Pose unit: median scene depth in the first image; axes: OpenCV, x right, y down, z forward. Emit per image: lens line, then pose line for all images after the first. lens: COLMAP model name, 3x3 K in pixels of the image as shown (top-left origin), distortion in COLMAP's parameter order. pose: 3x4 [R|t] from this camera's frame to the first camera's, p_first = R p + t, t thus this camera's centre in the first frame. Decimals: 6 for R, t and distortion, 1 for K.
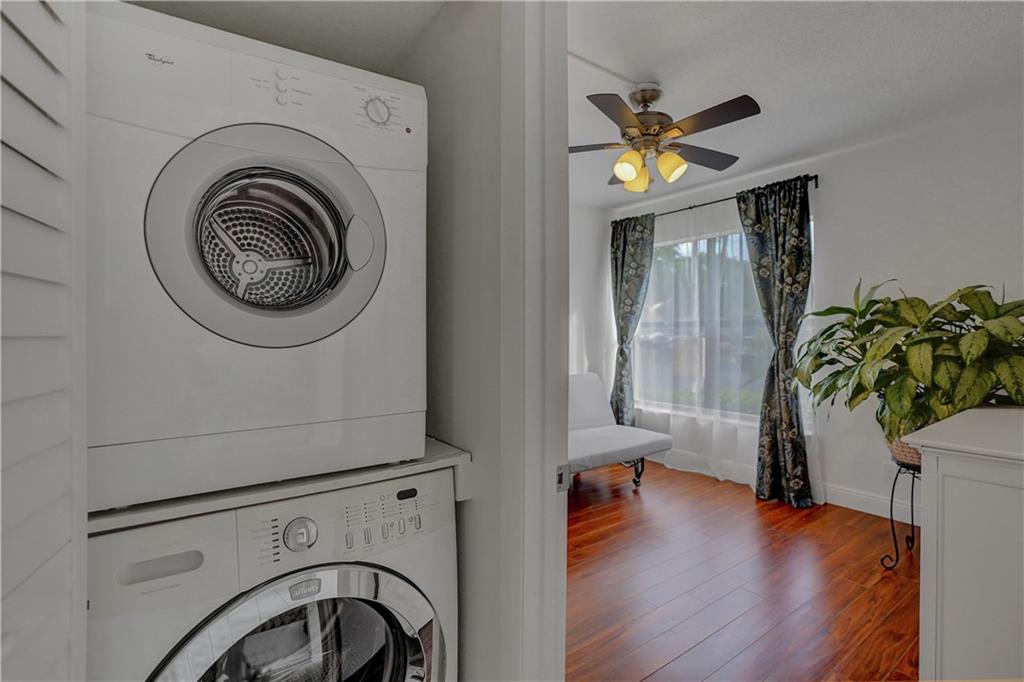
lens RADIAL K [[491.2, 0, 507.5], [0, 491.2, 350.3], [0, 0, 1]] dist [-0.064433, 0.024298]
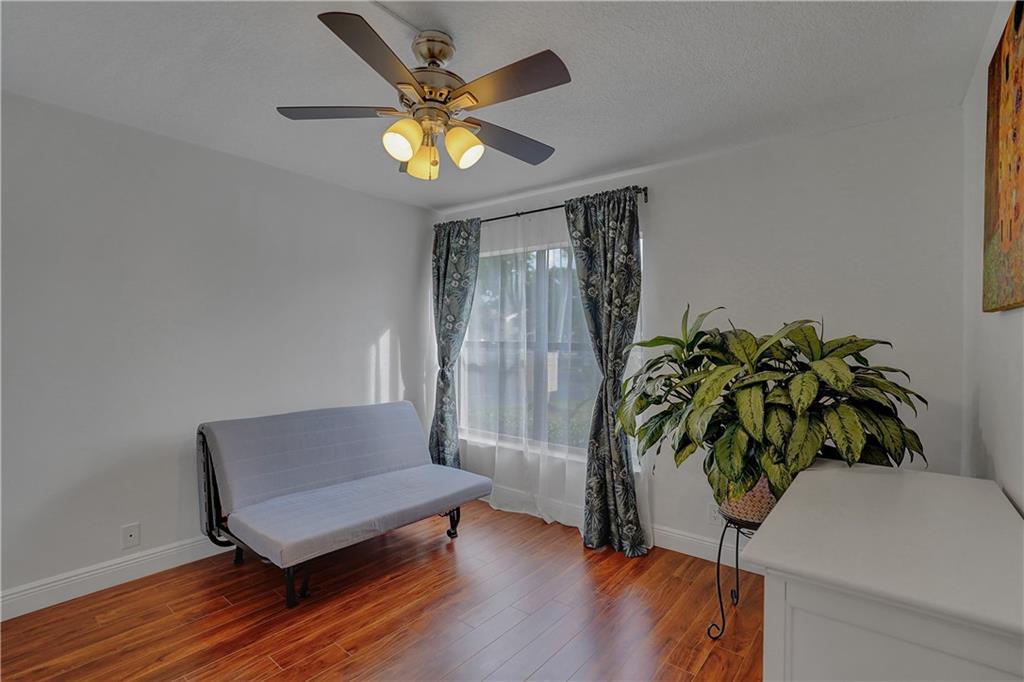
lens RADIAL K [[491.2, 0, 506.9], [0, 491.2, 342.9], [0, 0, 1]] dist [-0.064433, 0.024298]
pose [[0.960864, 0.019682, 0.276322, 0.141237], [-0.011419, 0.999439, -0.031482, -0.039609], [-0.276786, 0.027095, 0.960549, 0.190656]]
